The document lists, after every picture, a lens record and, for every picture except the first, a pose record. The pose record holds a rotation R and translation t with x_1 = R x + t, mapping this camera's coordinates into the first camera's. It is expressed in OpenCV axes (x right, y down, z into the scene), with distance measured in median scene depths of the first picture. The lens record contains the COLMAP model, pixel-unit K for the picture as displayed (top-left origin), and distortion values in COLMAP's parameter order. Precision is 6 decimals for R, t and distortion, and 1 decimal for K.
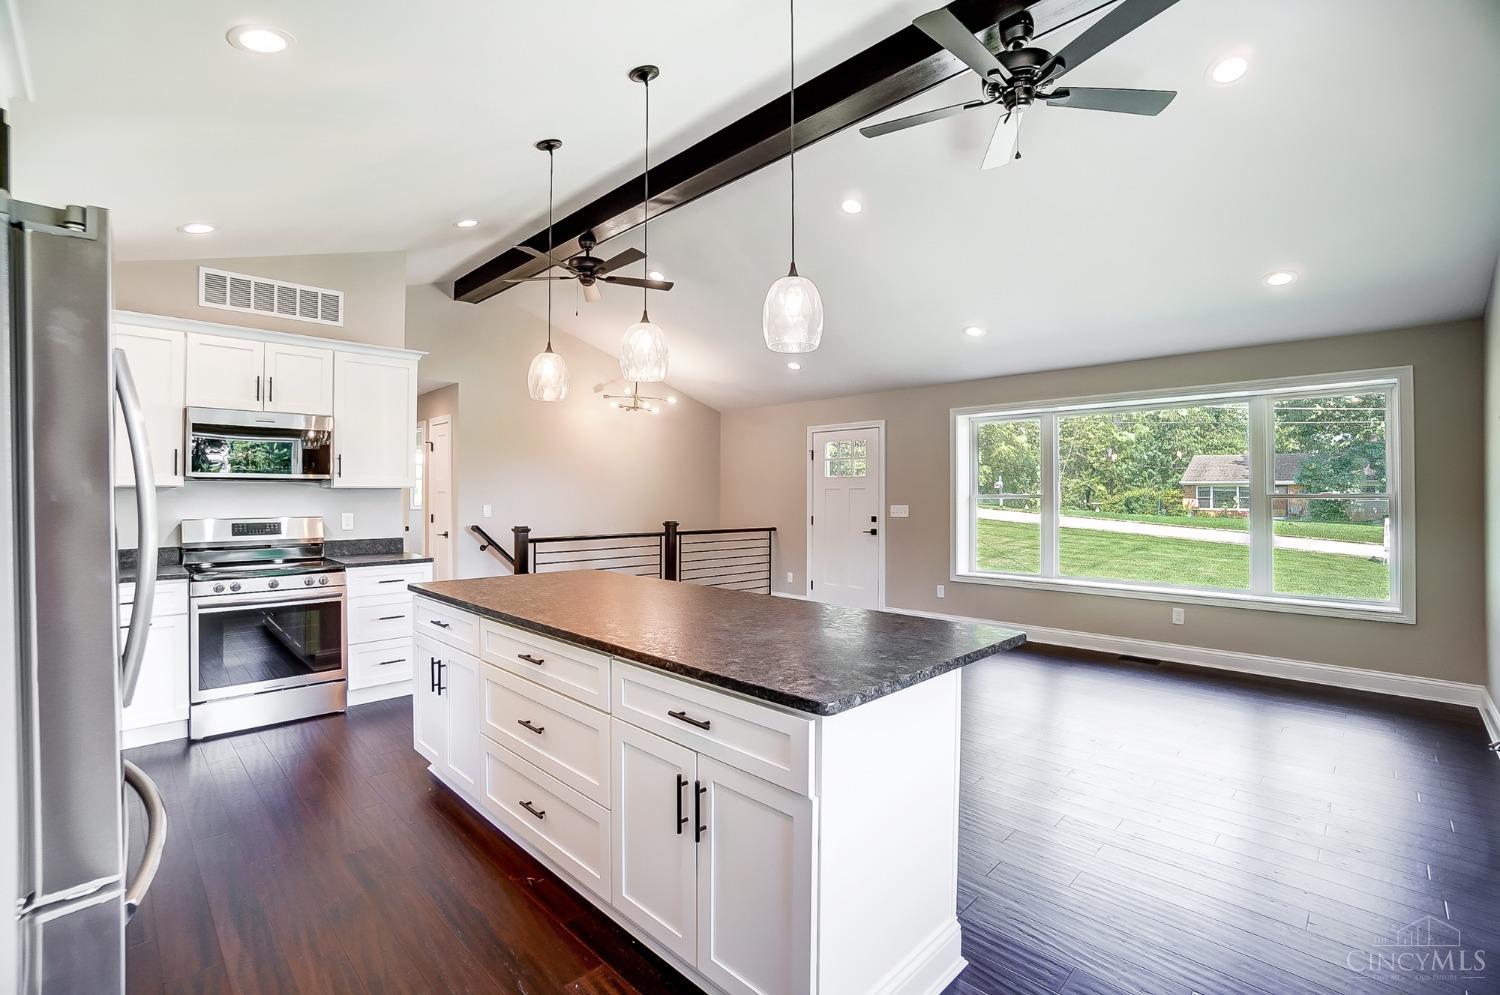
lens RADIAL K [[667.4, 0, 745.9], [0, 667.4, 494.6], [0, 0, 1]] dist [-0.053571, 0.015797]
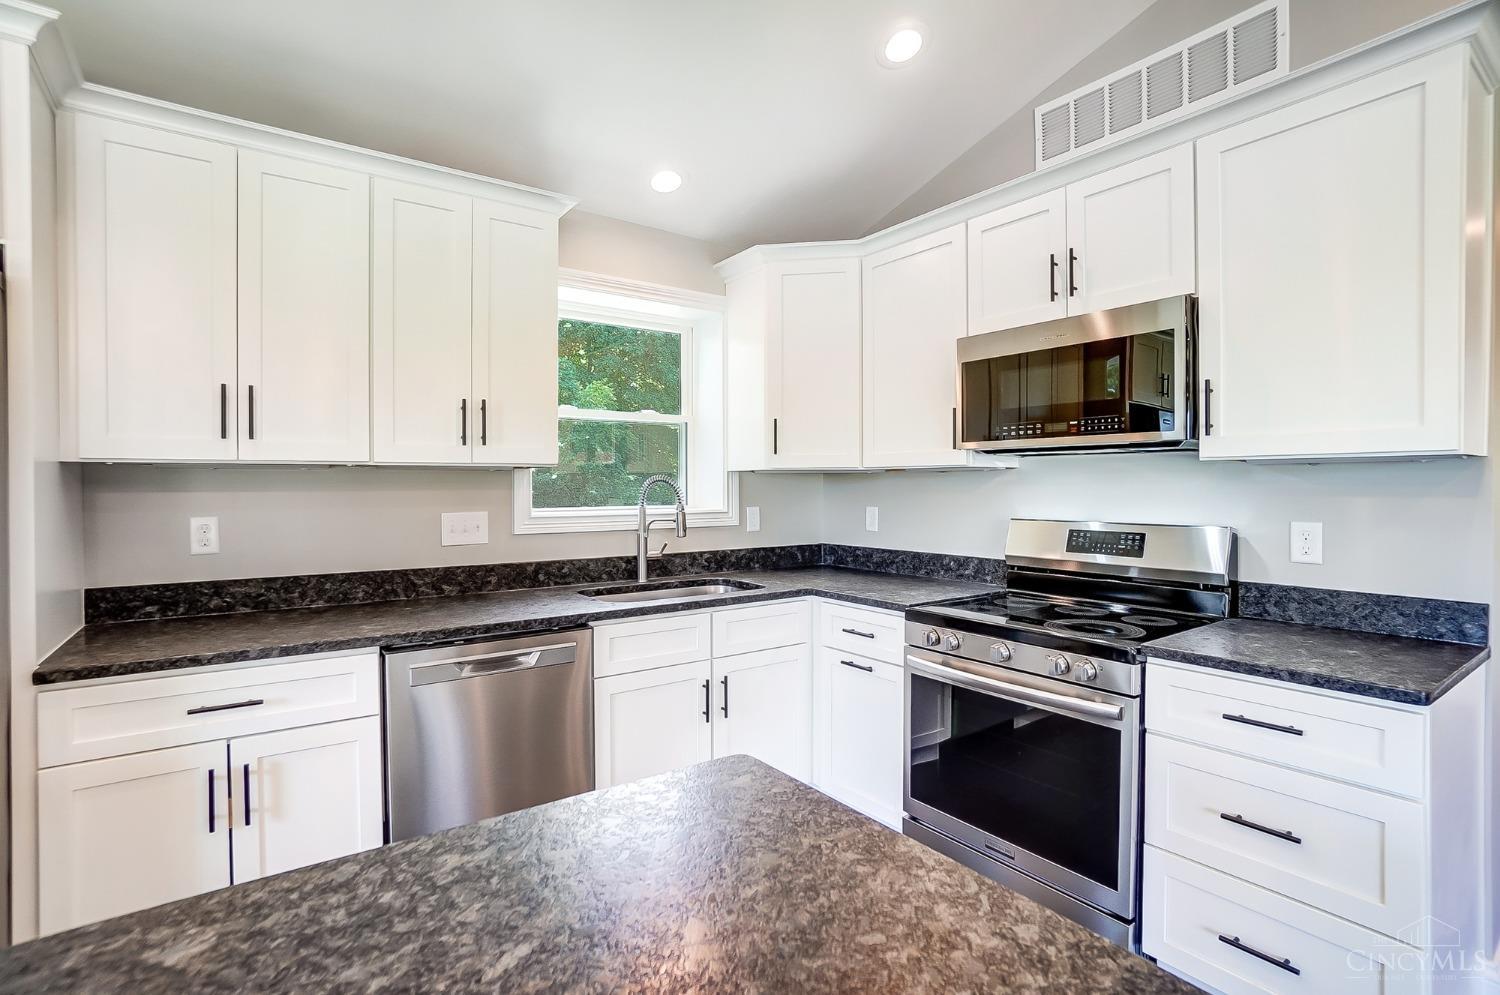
lens RADIAL K [[689.0, 0, 746.1], [0, 689.0, 495.0], [0, 0, 1]] dist [-0.035546, -0.000528]
pose [[-0.164173, 0.012588, -0.986351, -0.083971], [0.000497, 0.999920, 0.012678, 0.003563], [0.986431, 0.001591, -0.164166, 0.440515]]
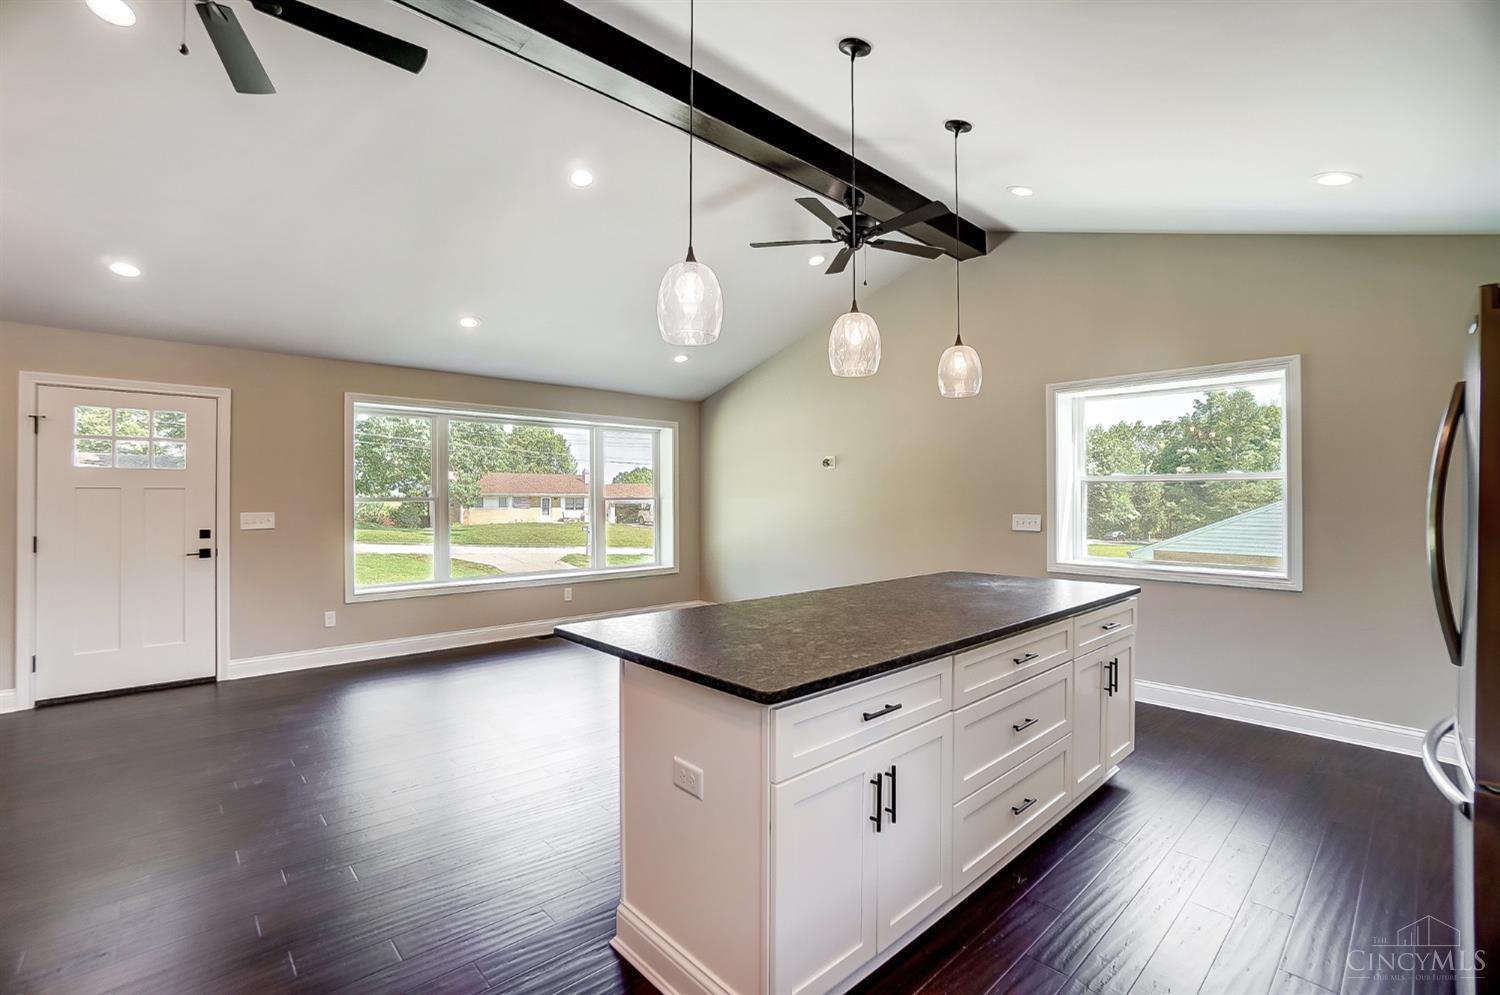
lens RADIAL K [[667.4, 0, 725.4], [0, 667.4, 493.5], [0, 0, 1]] dist [-0.053571, 0.015797]
pose [[0.049459, 0.006851, 0.998753, -0.407921], [-0.000413, 0.999977, -0.006839, 0.000599], [-0.998776, -0.000074, 0.049461, 0.426922]]
